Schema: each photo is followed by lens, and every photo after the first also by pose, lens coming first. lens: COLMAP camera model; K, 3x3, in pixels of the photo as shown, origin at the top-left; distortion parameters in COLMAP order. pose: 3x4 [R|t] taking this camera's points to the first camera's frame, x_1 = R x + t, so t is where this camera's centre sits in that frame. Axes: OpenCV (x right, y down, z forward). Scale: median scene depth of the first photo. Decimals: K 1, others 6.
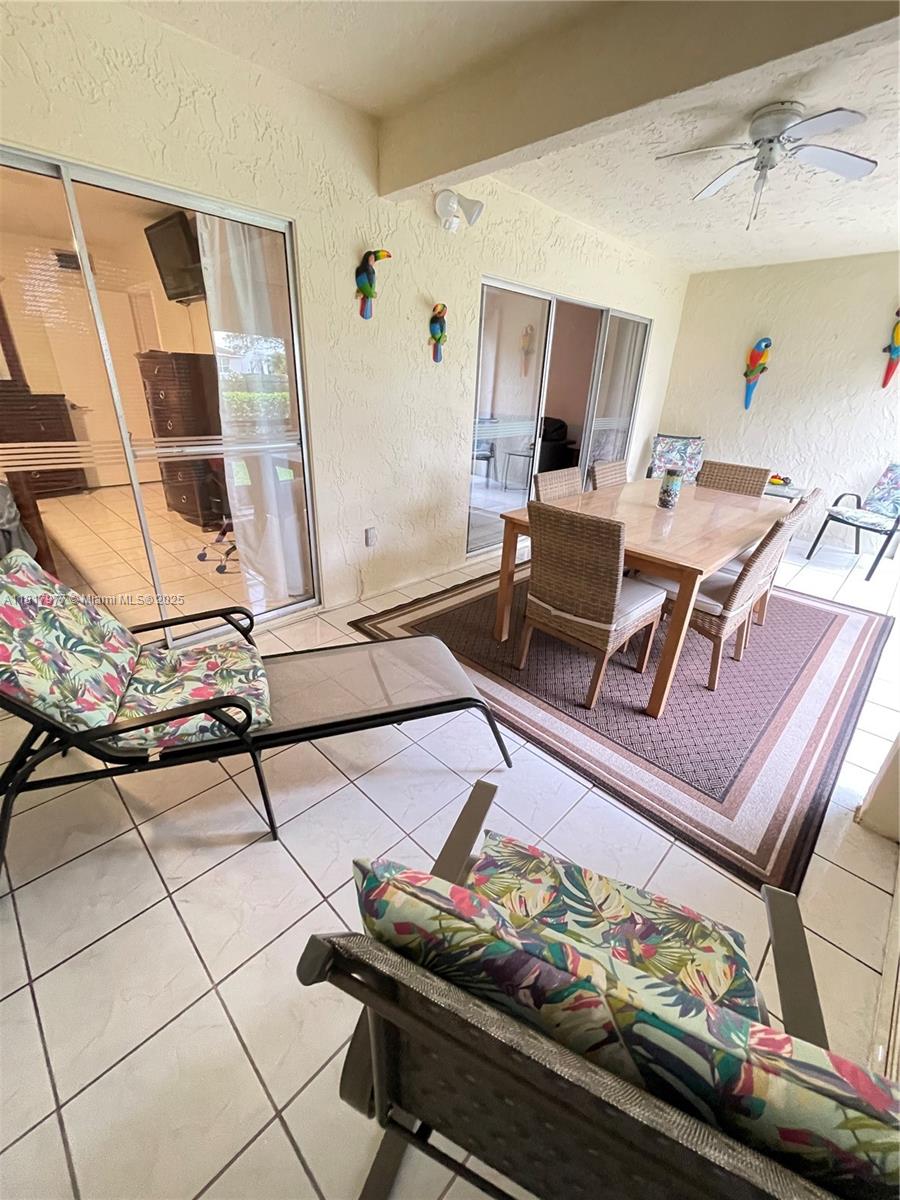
lens RADIAL K [[483.3, 0, 446.2], [0, 483.3, 600.4], [0, 0, 1]] dist [0.001894, -0.000088]
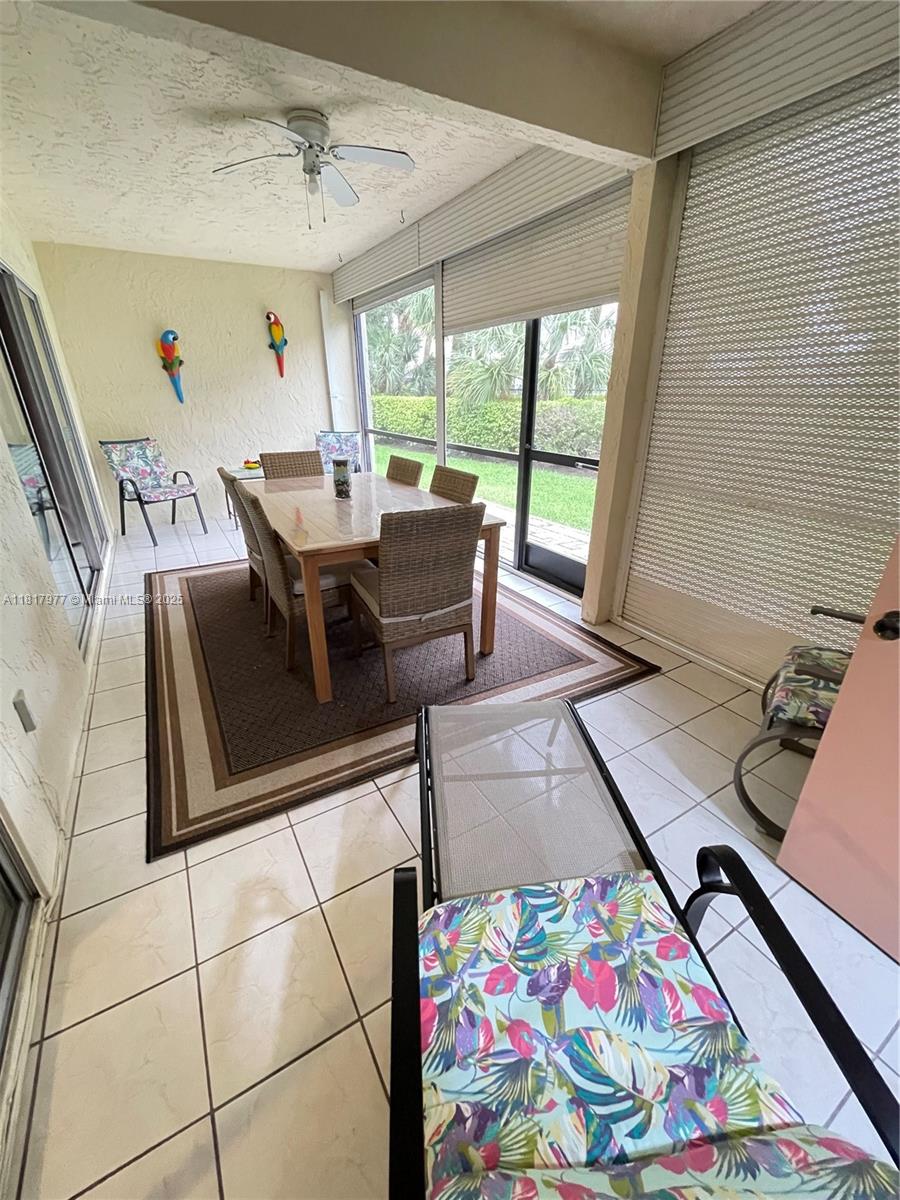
lens RADIAL K [[483.3, 0, 446.3], [0, 483.3, 601.0], [0, 0, 1]] dist [0.001894, -0.000088]
pose [[0.259623, -0.424356, 0.867478, -0.543291], [0.416729, 0.859569, 0.295766, -0.251204], [-0.871167, 0.284716, 0.400006, 0.543971]]
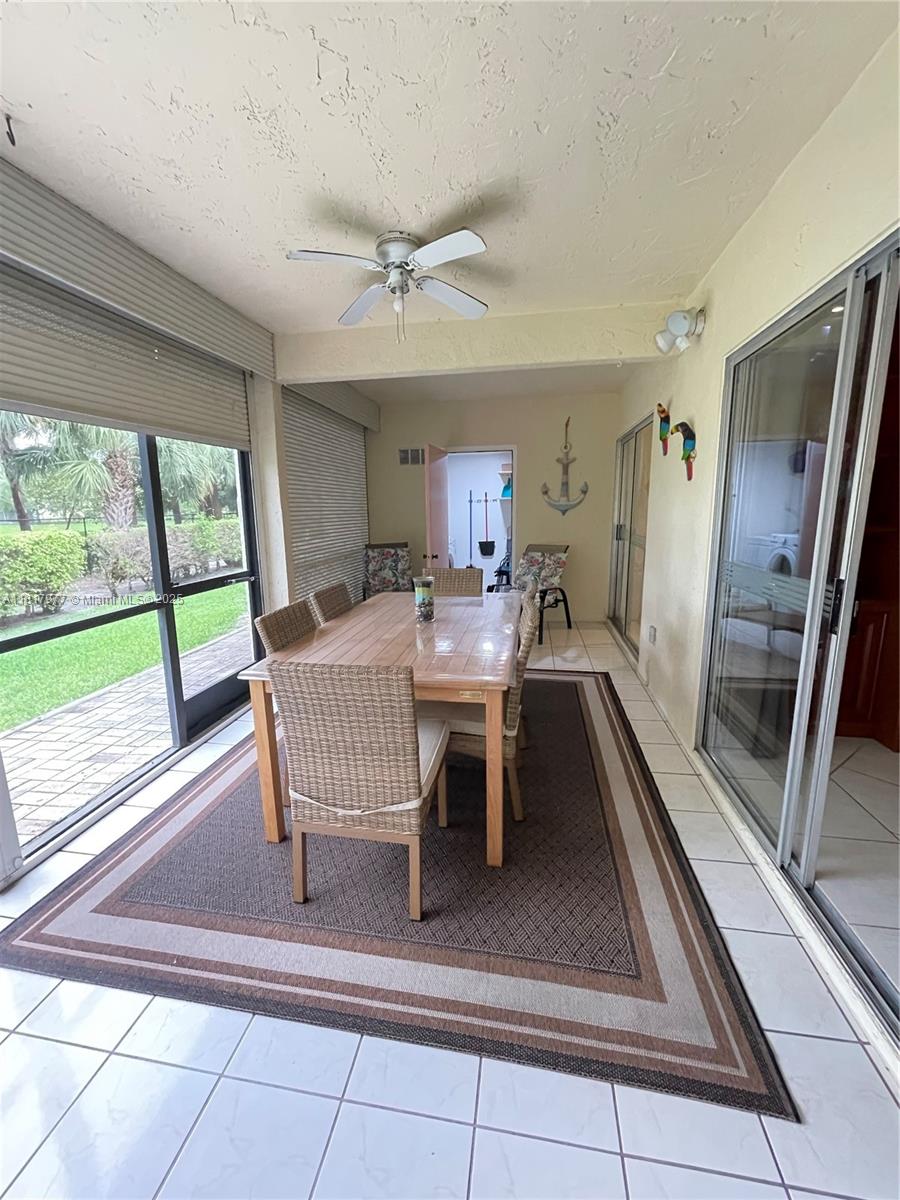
lens RADIAL K [[483.3, 0, 446.9], [0, 483.3, 594.9], [0, 0, 1]] dist [0.001894, -0.000088]
pose [[-0.818198, 0.092246, -0.567488, 1.070384], [-0.245560, 0.836417, 0.490007, -0.803604], [0.519858, 0.540275, -0.661703, 1.861979]]
